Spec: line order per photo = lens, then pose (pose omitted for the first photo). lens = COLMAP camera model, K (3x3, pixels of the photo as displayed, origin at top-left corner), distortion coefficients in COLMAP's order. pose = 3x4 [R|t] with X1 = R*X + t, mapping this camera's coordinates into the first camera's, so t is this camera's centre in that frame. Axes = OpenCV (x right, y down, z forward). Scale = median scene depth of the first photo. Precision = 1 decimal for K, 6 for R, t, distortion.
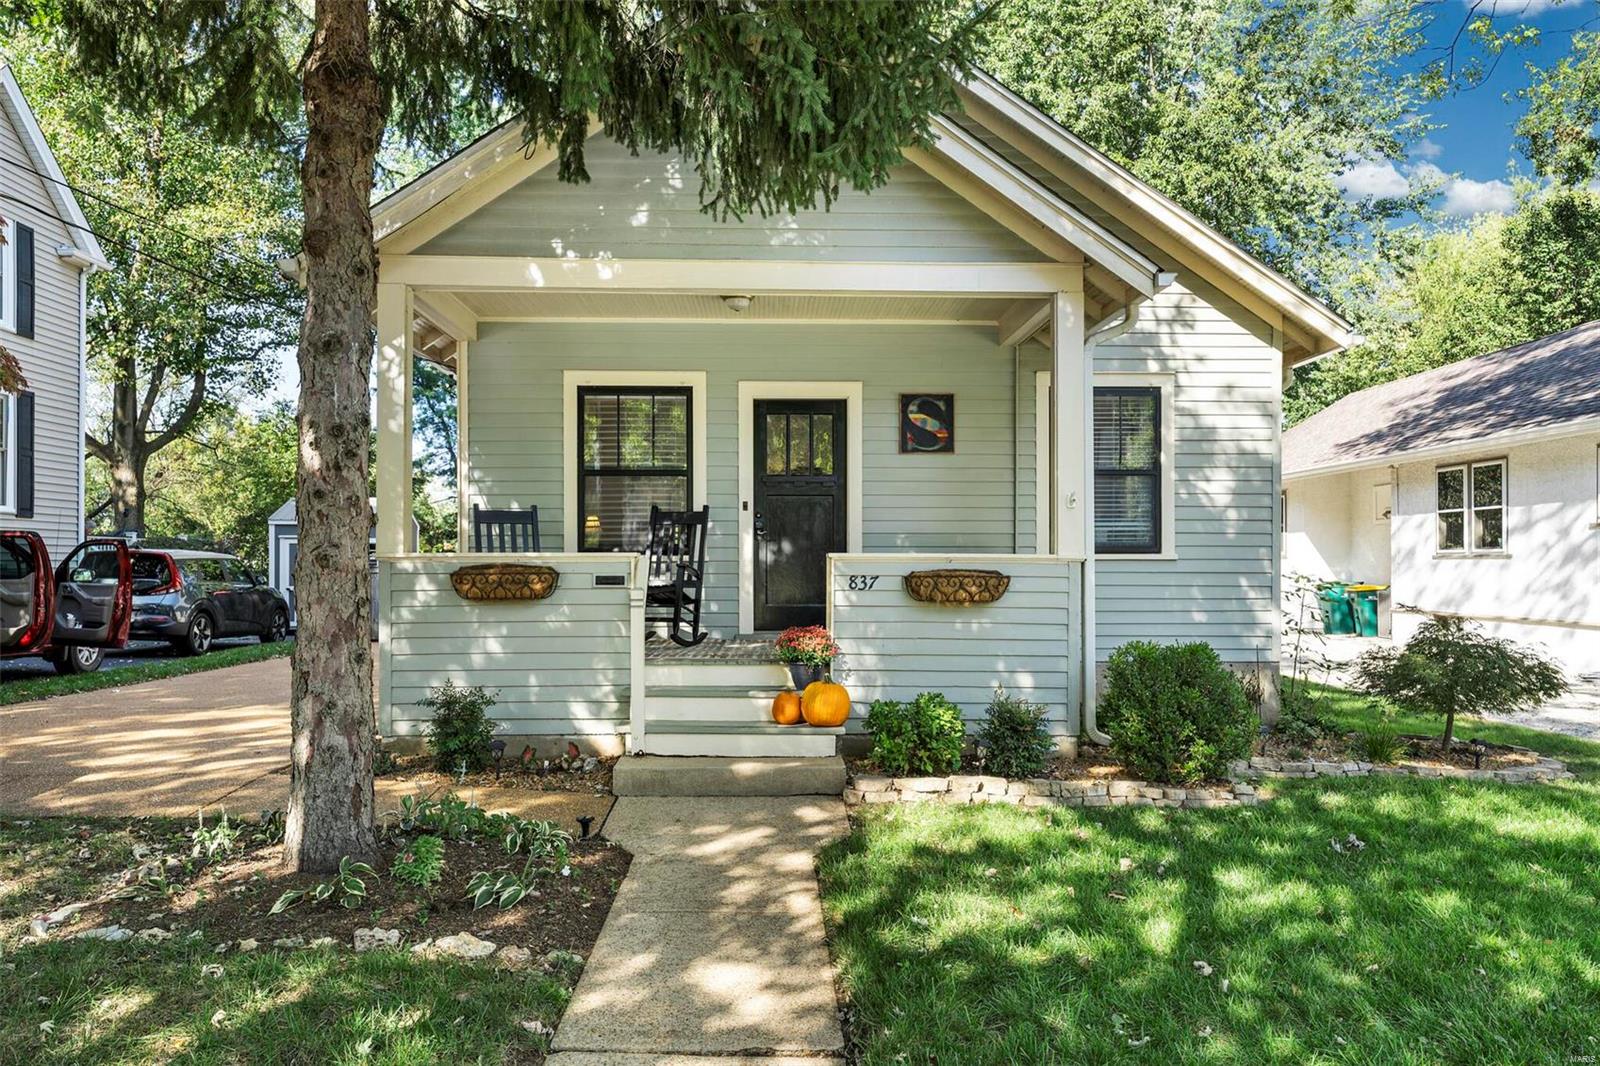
lens RADIAL K [[1016.6, 0, 800.0], [0, 1016.6, 533.0], [0, 0, 1]] dist [-0.001596, -0.000572]
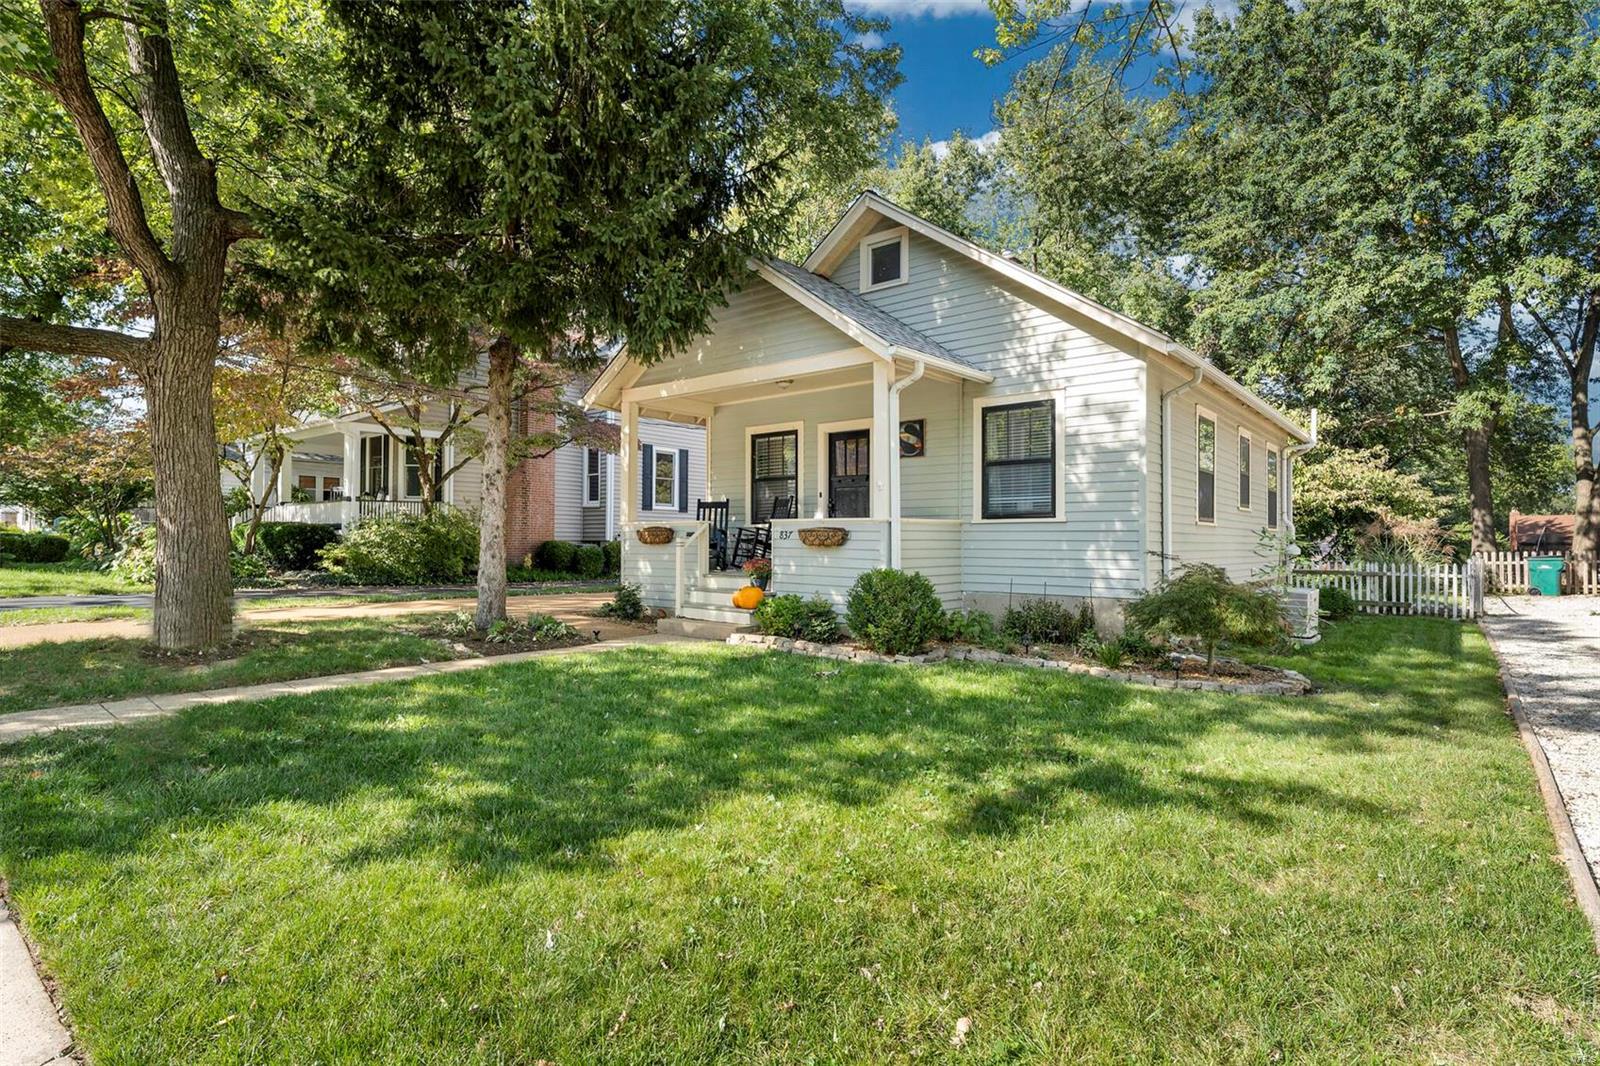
lens RADIAL K [[802.8, 0, 800.0], [0, 802.8, 533.0], [0, 0, 1]] dist [0.000093, 0.000000]
pose [[0.758698, -0.005615, -0.651418, 0.819488], [0.020340, 0.999679, 0.015074, 0.017951], [0.651124, -0.024687, 0.758569, -0.079043]]
